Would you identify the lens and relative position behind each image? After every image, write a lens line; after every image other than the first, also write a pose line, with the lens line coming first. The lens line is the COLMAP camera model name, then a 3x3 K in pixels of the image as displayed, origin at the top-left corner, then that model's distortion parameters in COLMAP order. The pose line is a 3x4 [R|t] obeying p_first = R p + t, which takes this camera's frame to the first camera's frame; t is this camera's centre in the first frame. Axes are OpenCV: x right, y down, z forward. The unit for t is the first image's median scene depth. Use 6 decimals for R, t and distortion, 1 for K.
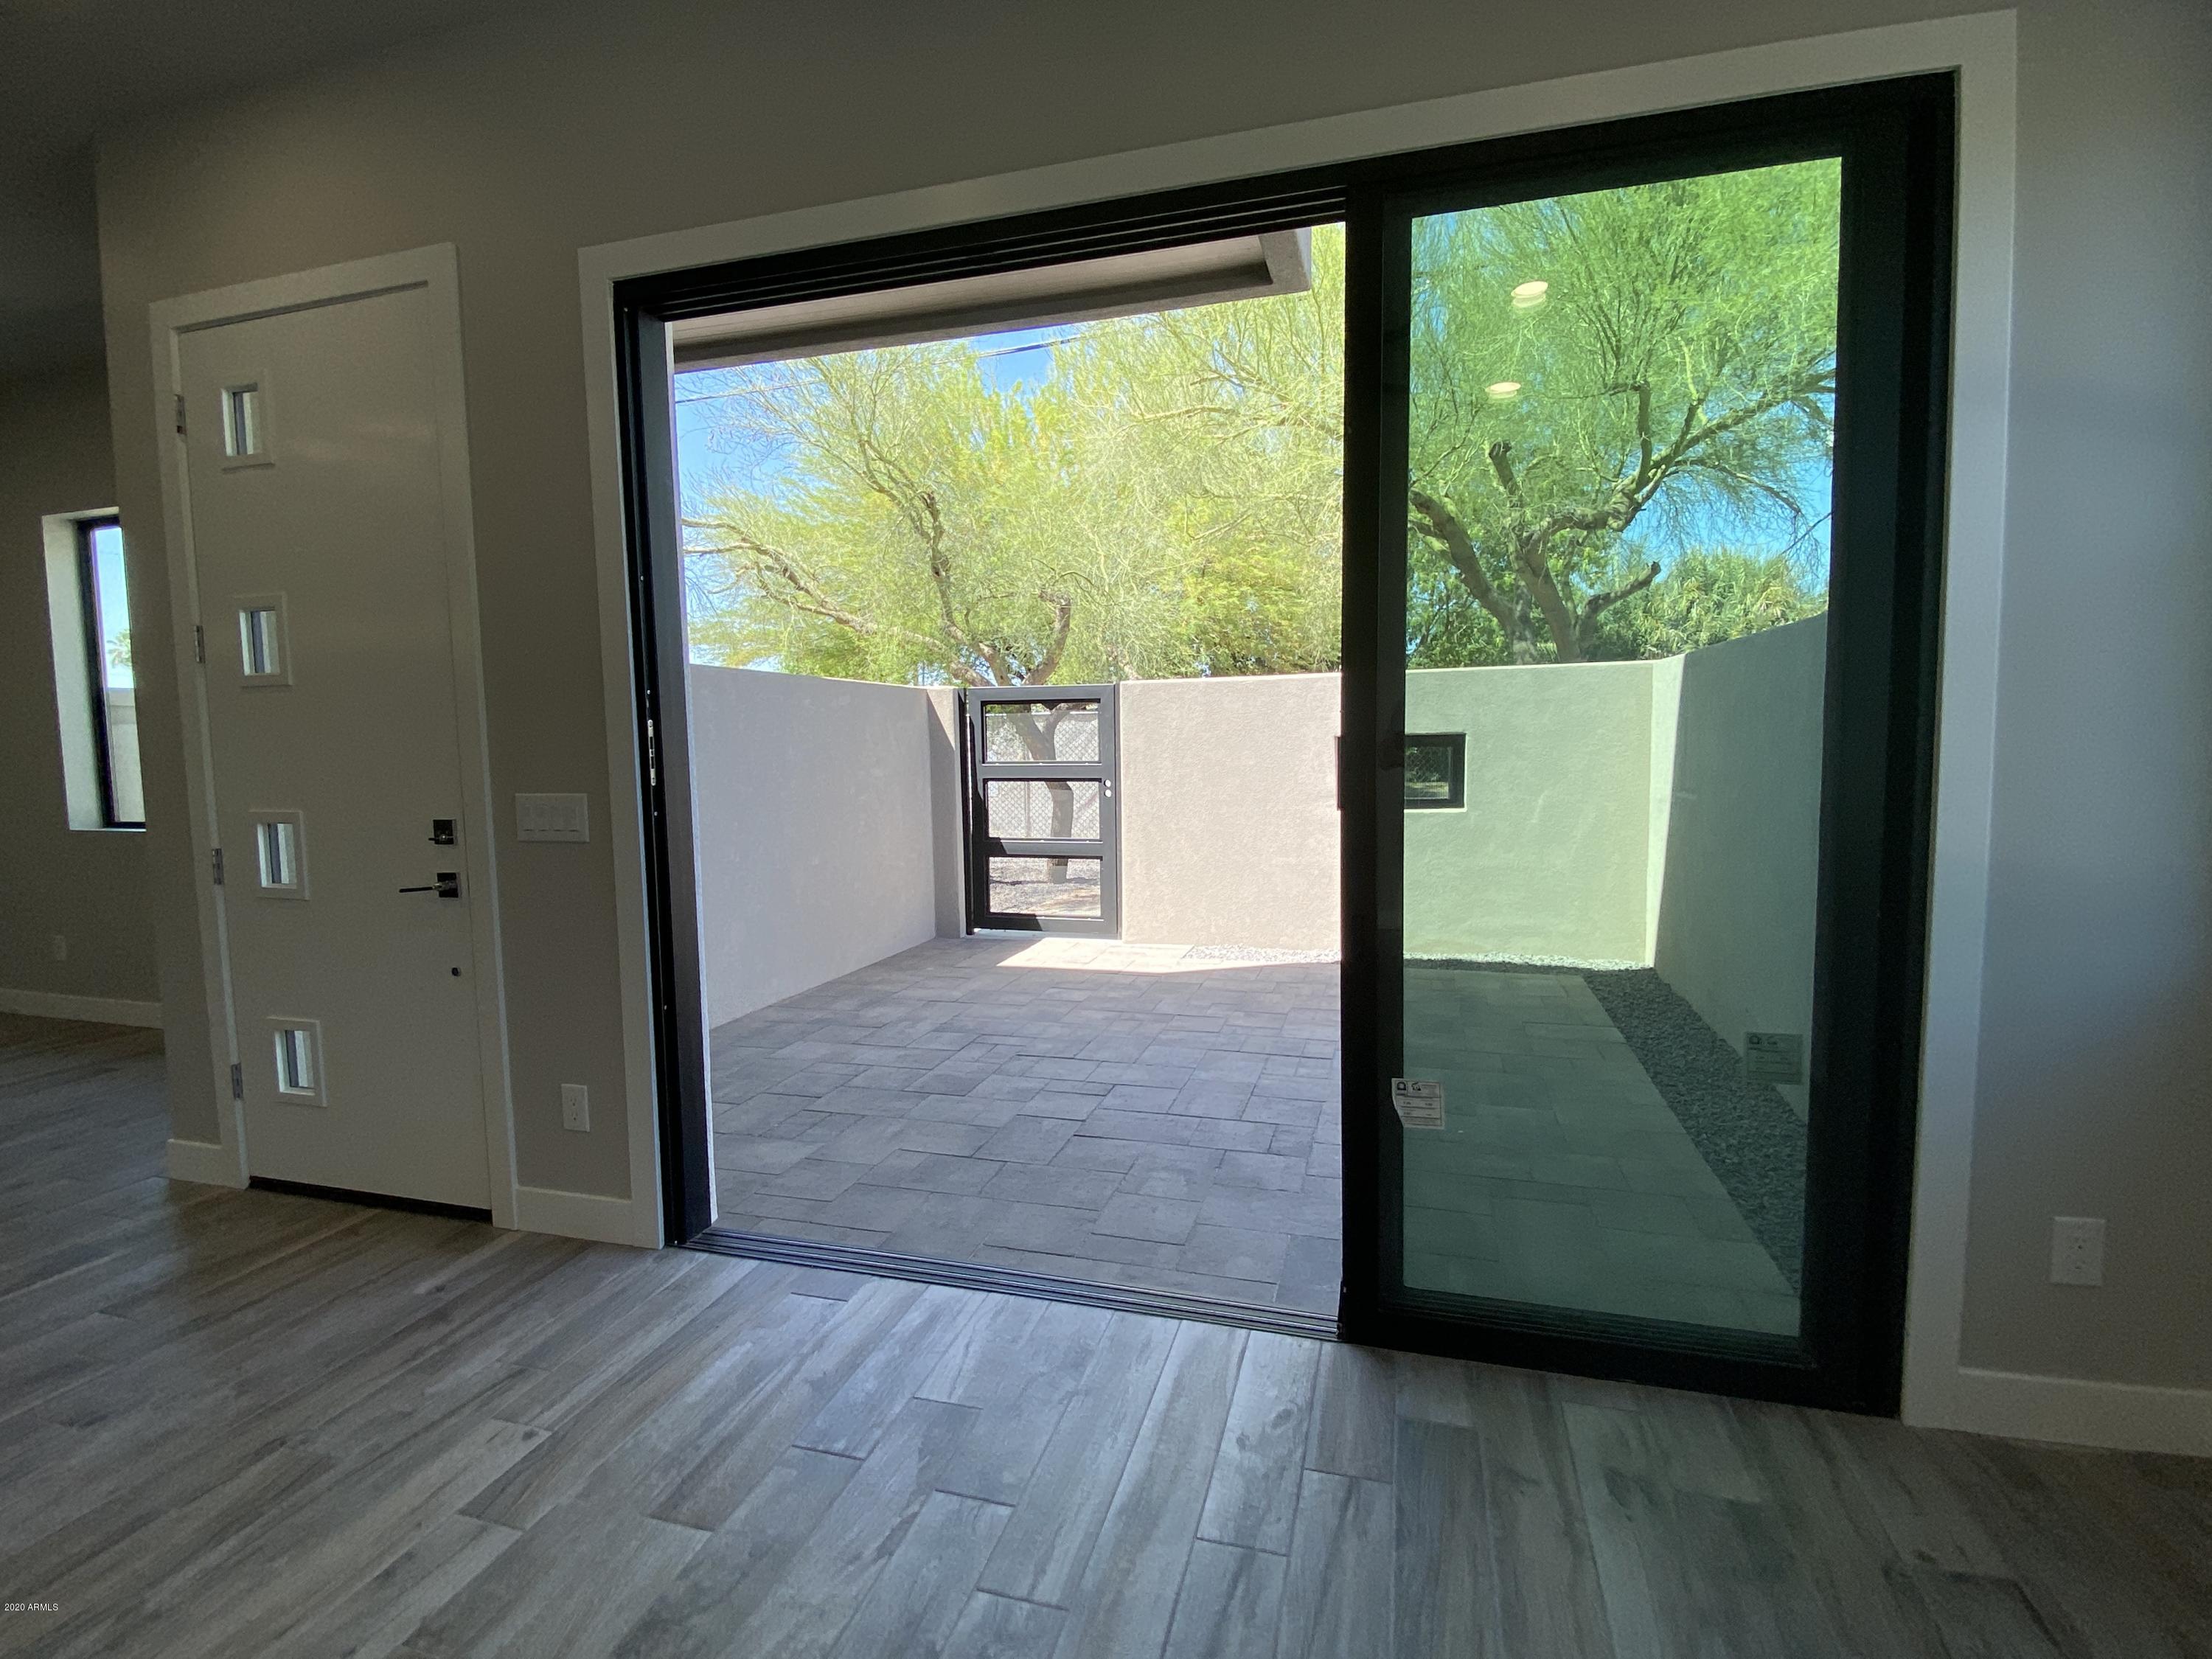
lens RADIAL K [[1042.7, 0, 1092.5], [0, 1042.7, 837.7], [0, 0, 1]] dist [0.055258, -0.040809]
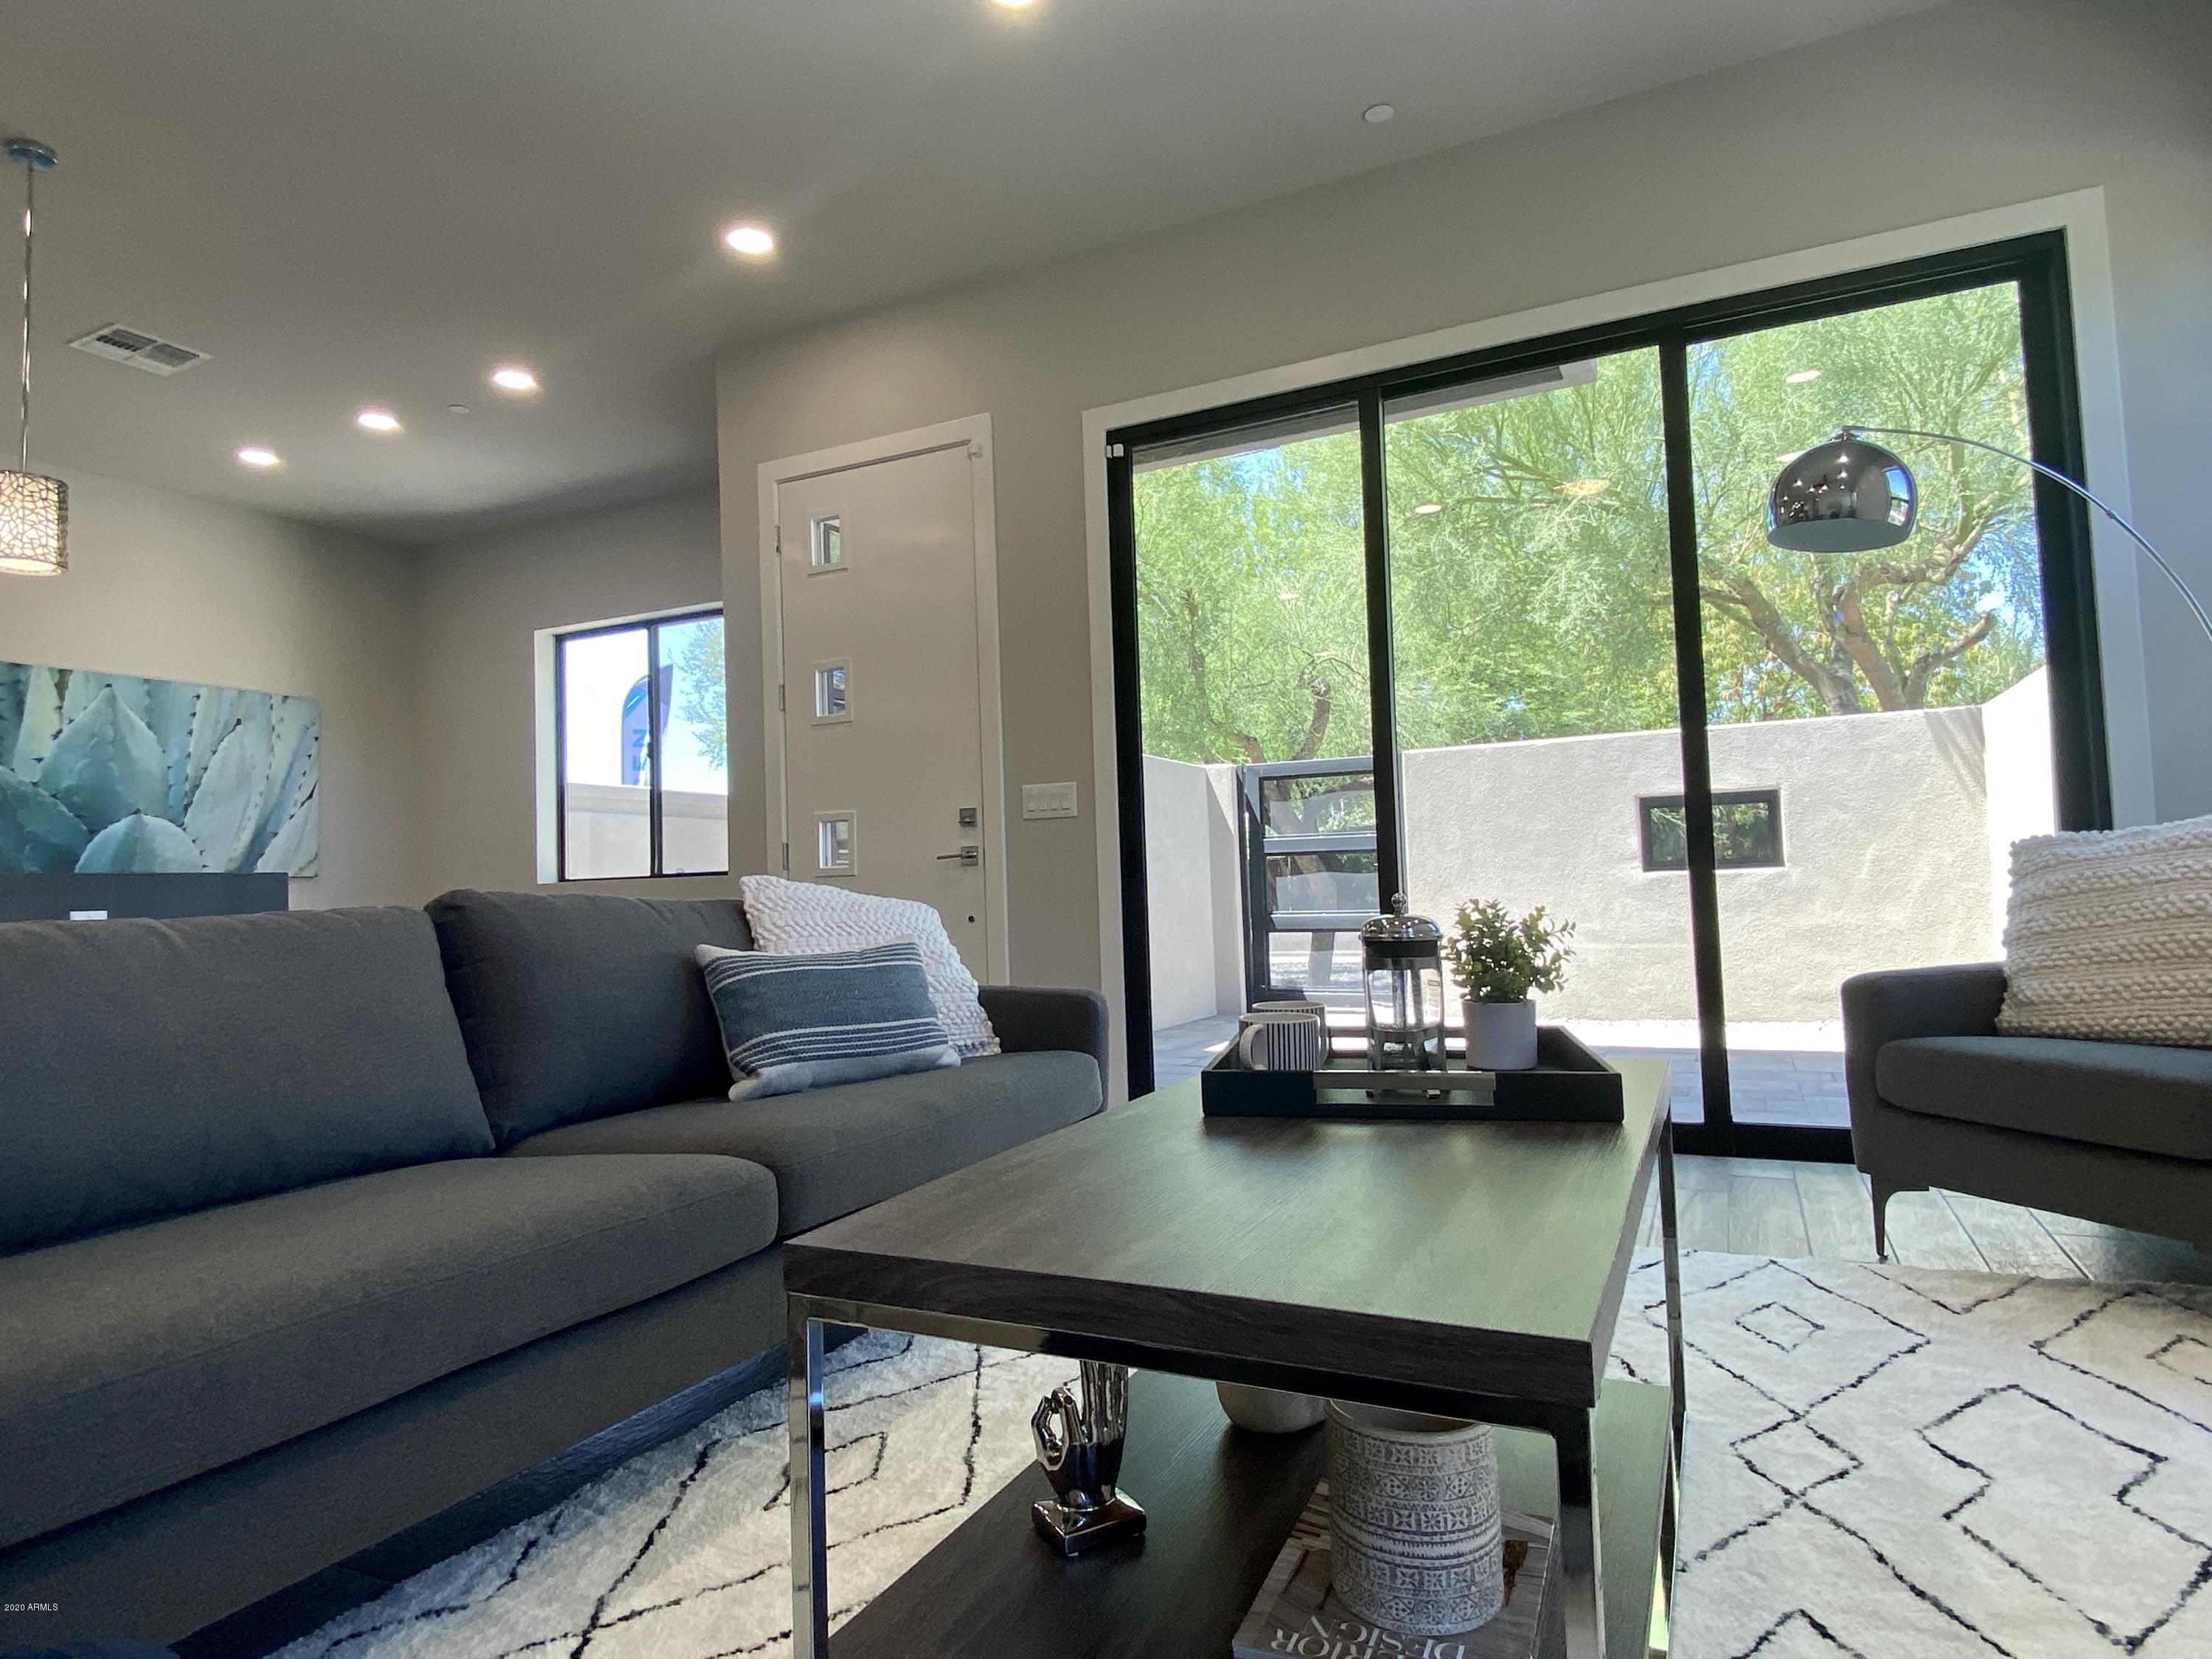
lens RADIAL K [[1248.3, 0, 1089.3], [0, 1248.3, 833.9], [0, 0, 1]] dist [0.063334, -0.048391]
pose [[0.985566, -0.019648, -0.168147, -0.162367], [-0.003343, 0.990789, -0.135371, 0.217591], [0.169258, 0.133980, 0.976423, -0.517392]]
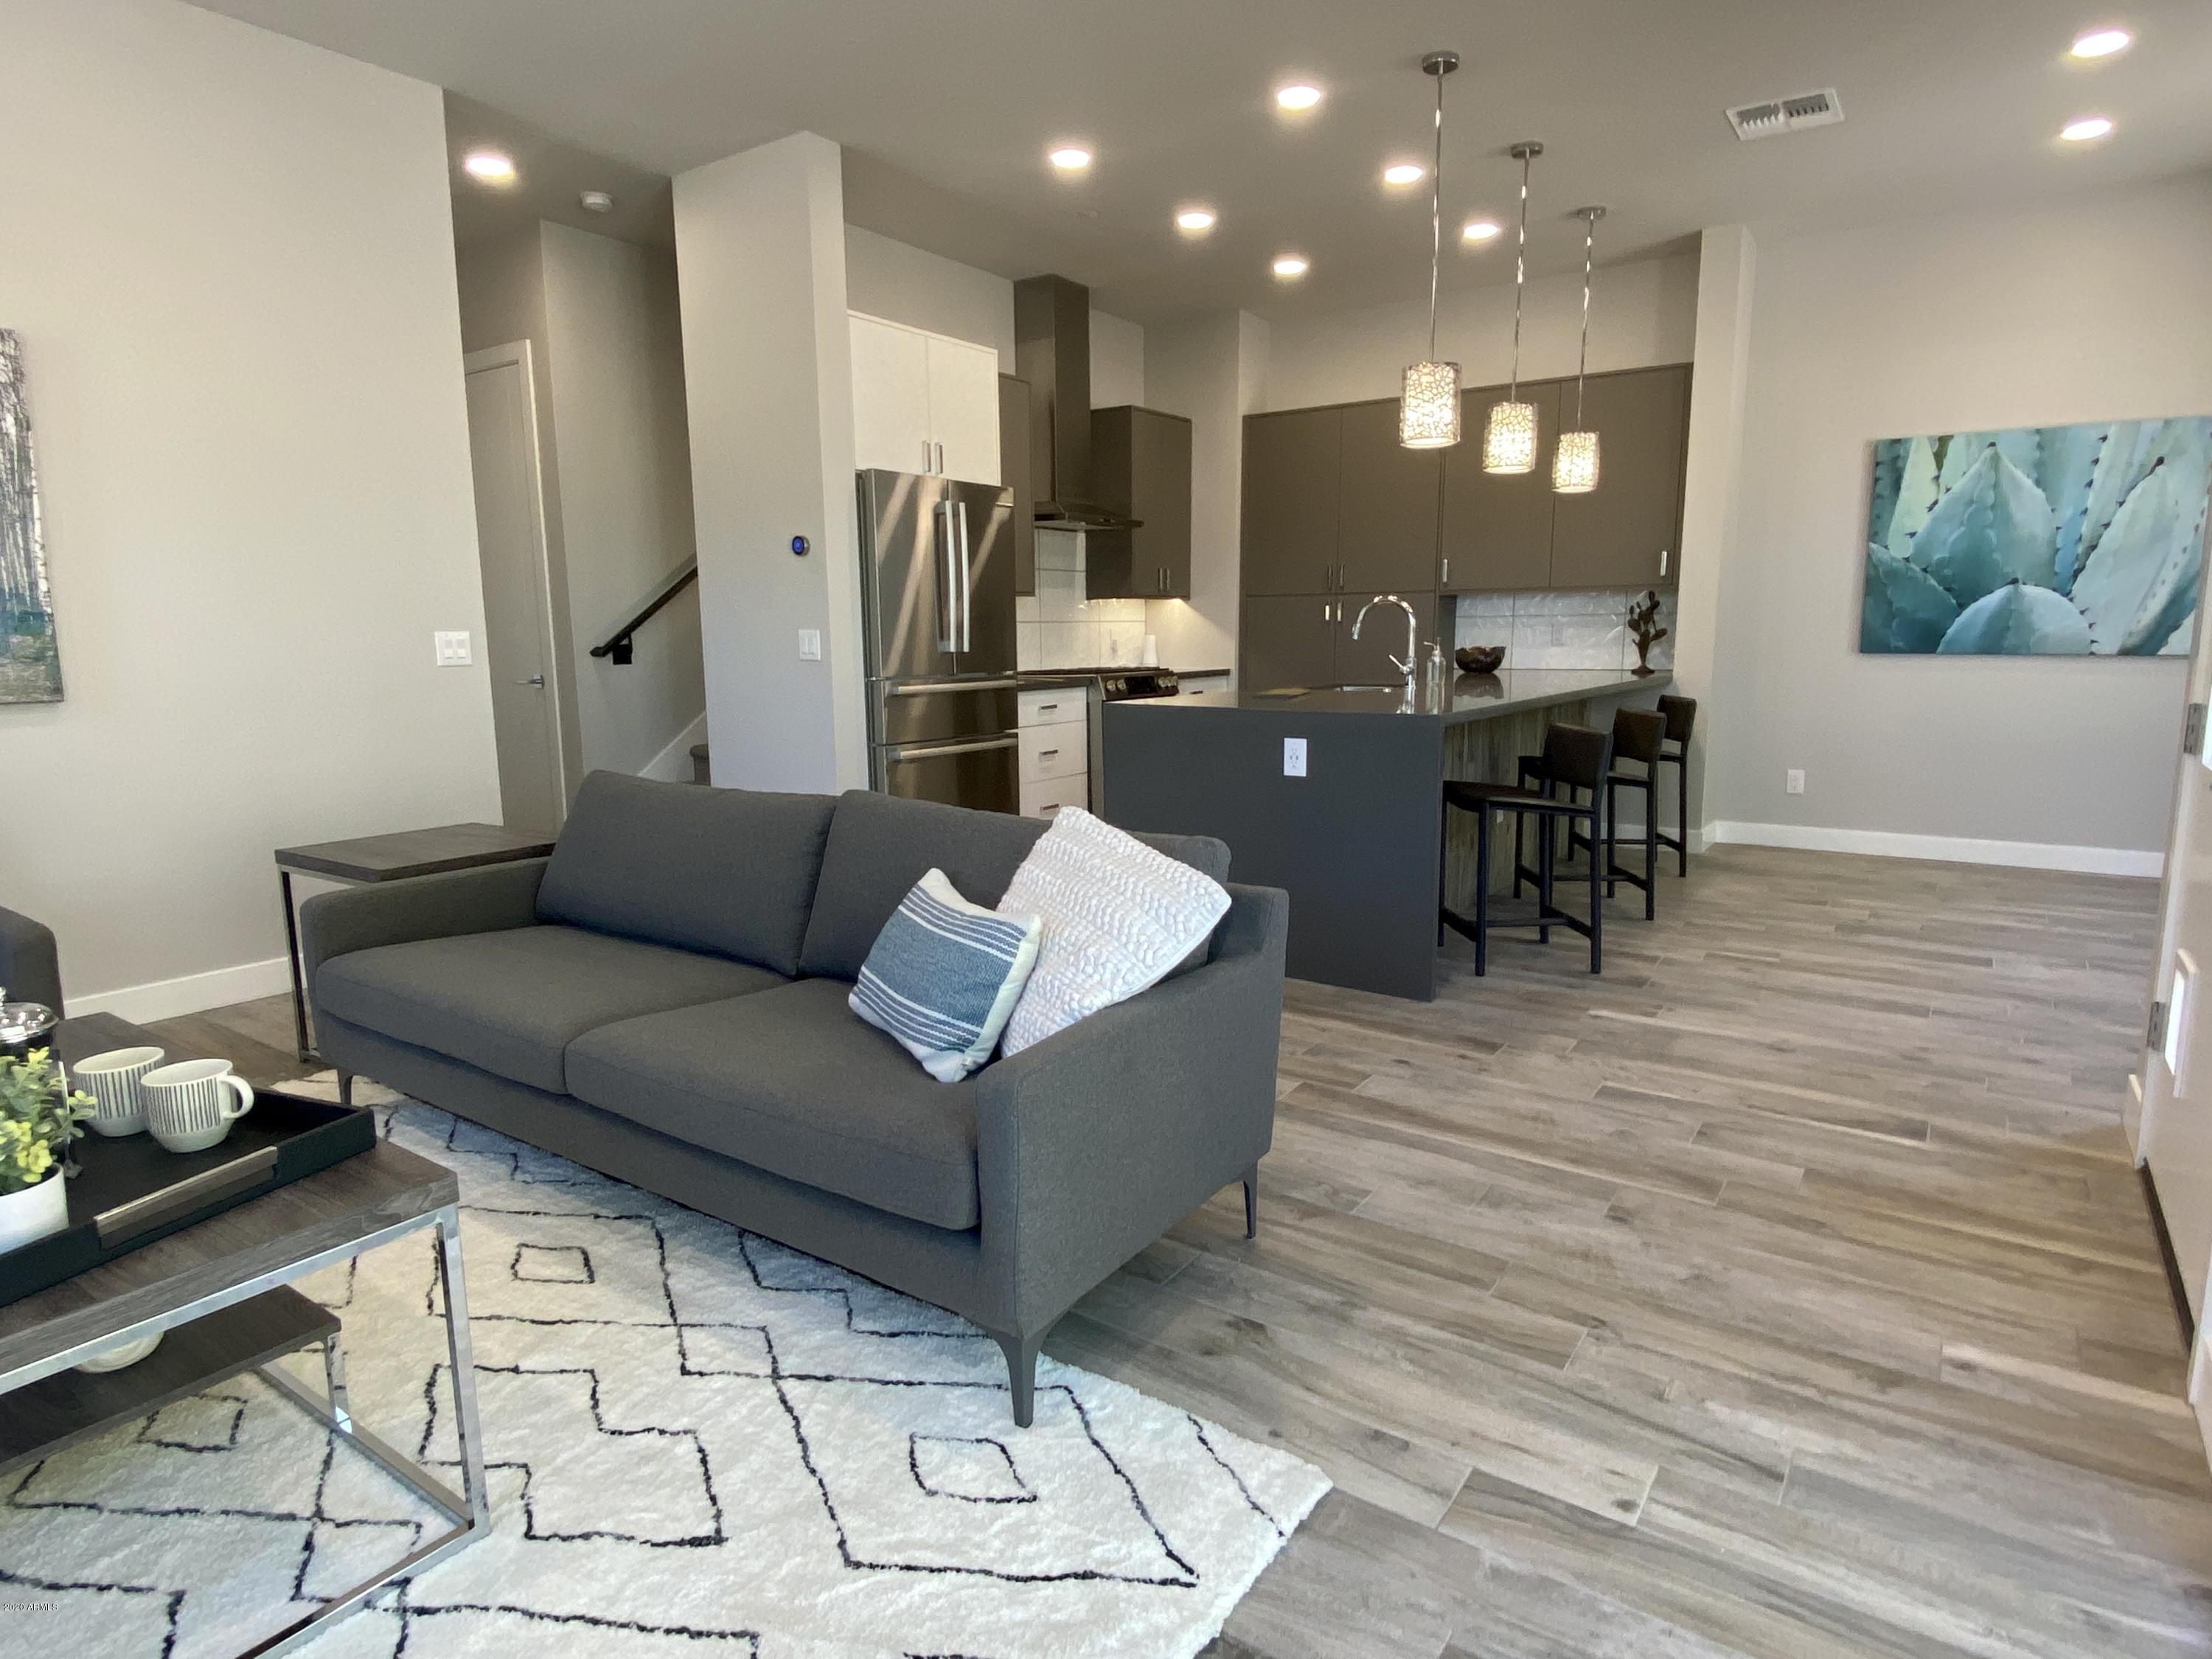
lens RADIAL K [[1237.4, 0, 1106.0], [0, 1237.4, 829.5], [0, 0, 1]] dist [0.043636, -0.045948]
pose [[-0.304106, 0.179557, -0.935563, 0.195728], [-0.074833, 0.974539, 0.211362, -0.030054], [0.949694, 0.134287, -0.282927, 0.547920]]
